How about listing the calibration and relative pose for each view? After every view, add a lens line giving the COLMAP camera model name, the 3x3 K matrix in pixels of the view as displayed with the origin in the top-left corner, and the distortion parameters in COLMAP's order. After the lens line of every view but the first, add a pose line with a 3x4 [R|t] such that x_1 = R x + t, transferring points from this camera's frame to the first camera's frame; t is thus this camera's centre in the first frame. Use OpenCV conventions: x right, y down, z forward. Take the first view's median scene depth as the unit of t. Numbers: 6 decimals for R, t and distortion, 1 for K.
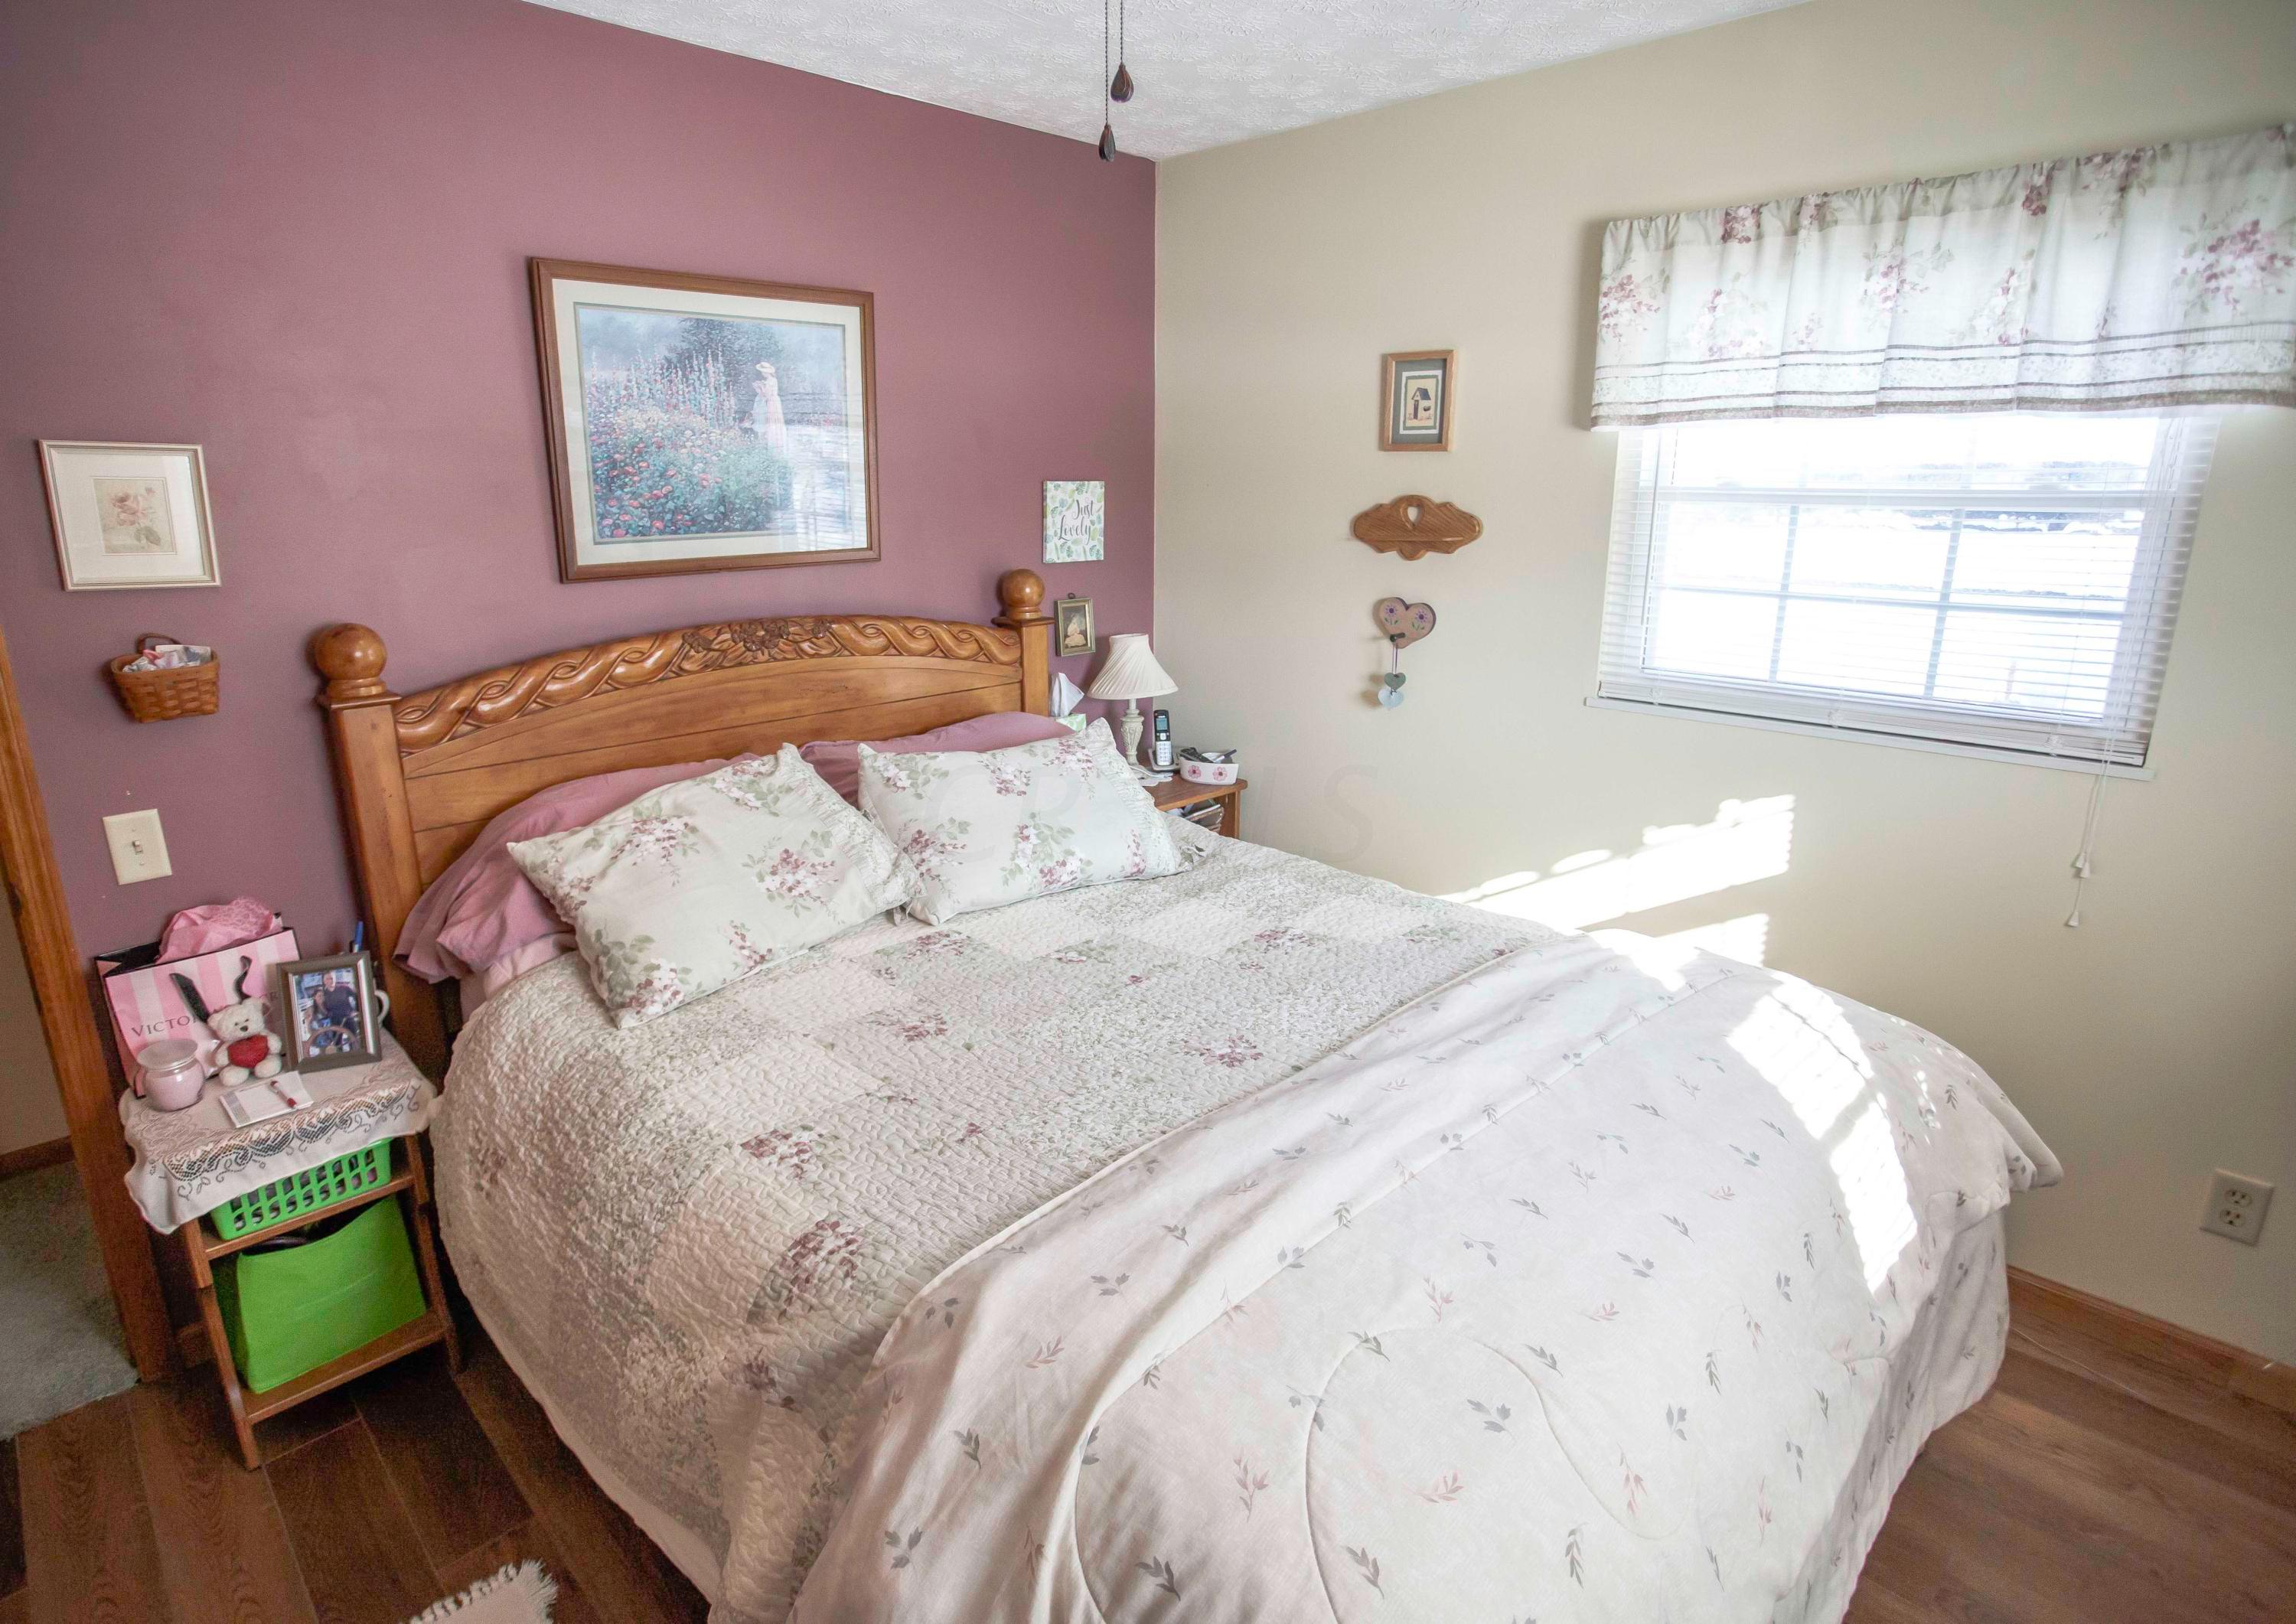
lens RADIAL K [[1191.5, 0, 1145.3], [0, 1191.5, 788.4], [0, 0, 1]] dist [-0.020139, 0.001436]
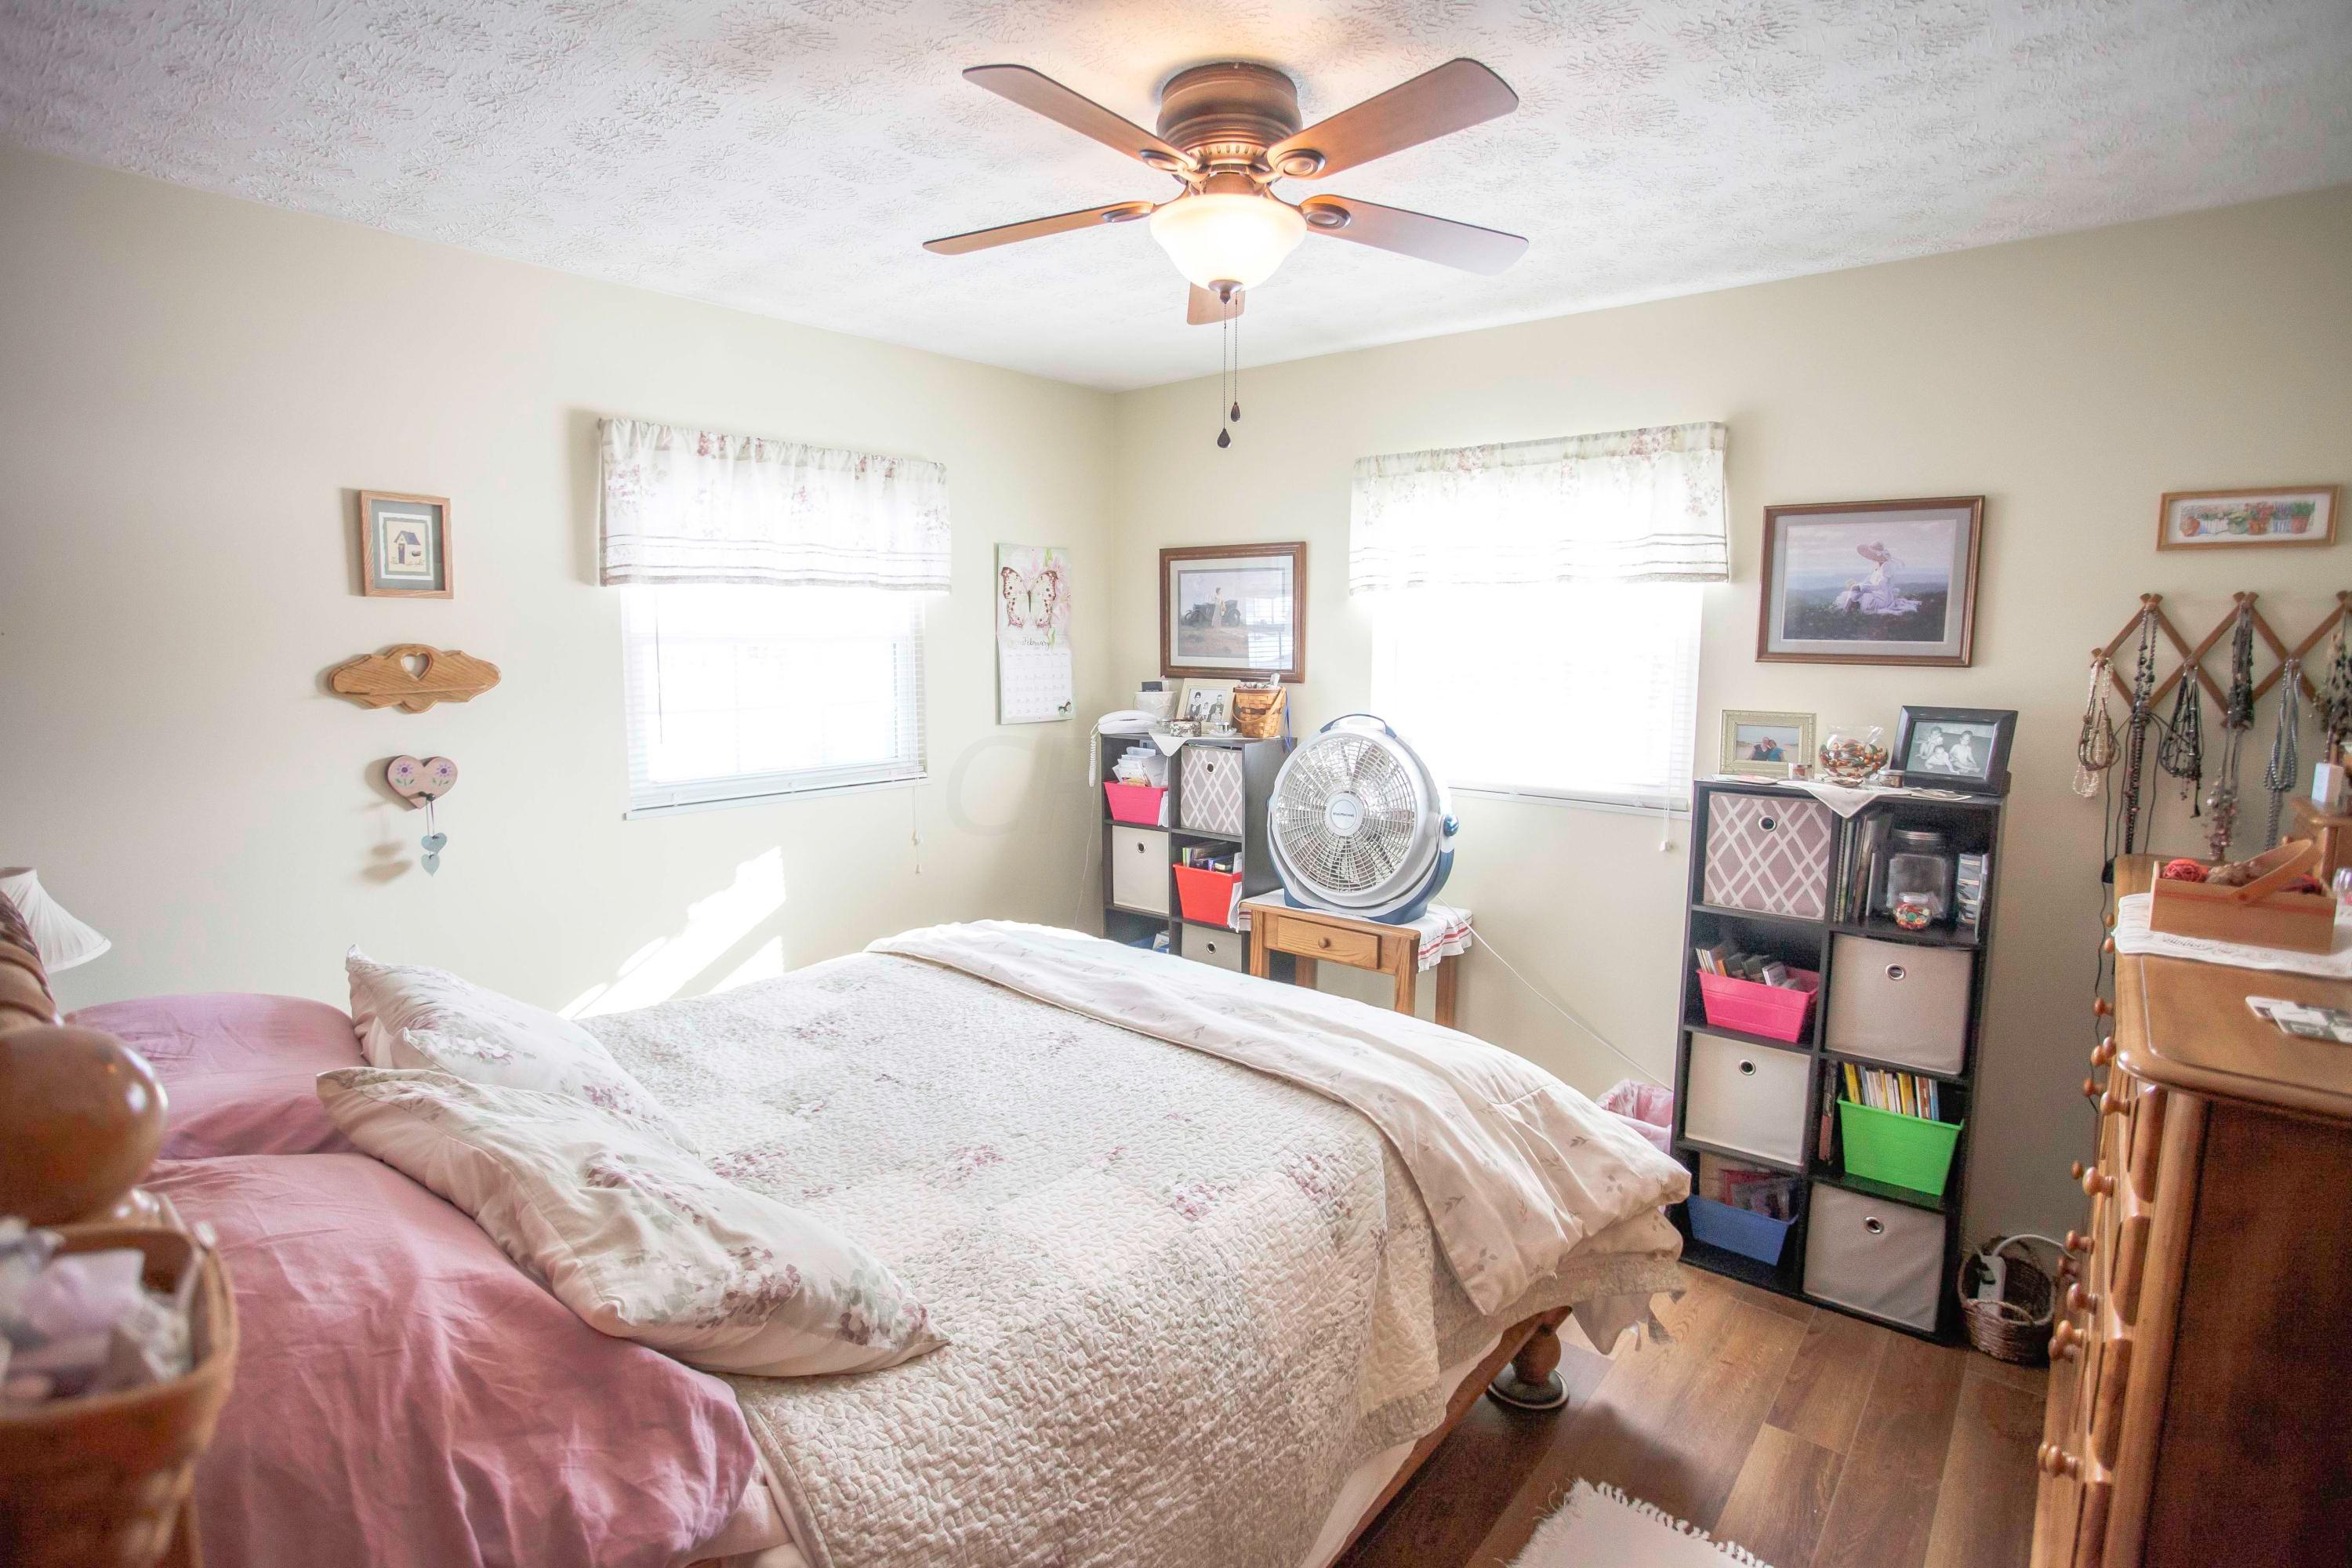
lens RADIAL K [[1126.4, 0, 1140.2], [0, 1126.4, 778.0], [0, 0, 1]] dist [-0.092620, 0.041486]
pose [[-0.058726, -0.116709, 0.991428, -0.743278], [0.253165, 0.958934, 0.127880, -0.125786], [-0.965639, 0.258505, -0.026768, 0.567730]]
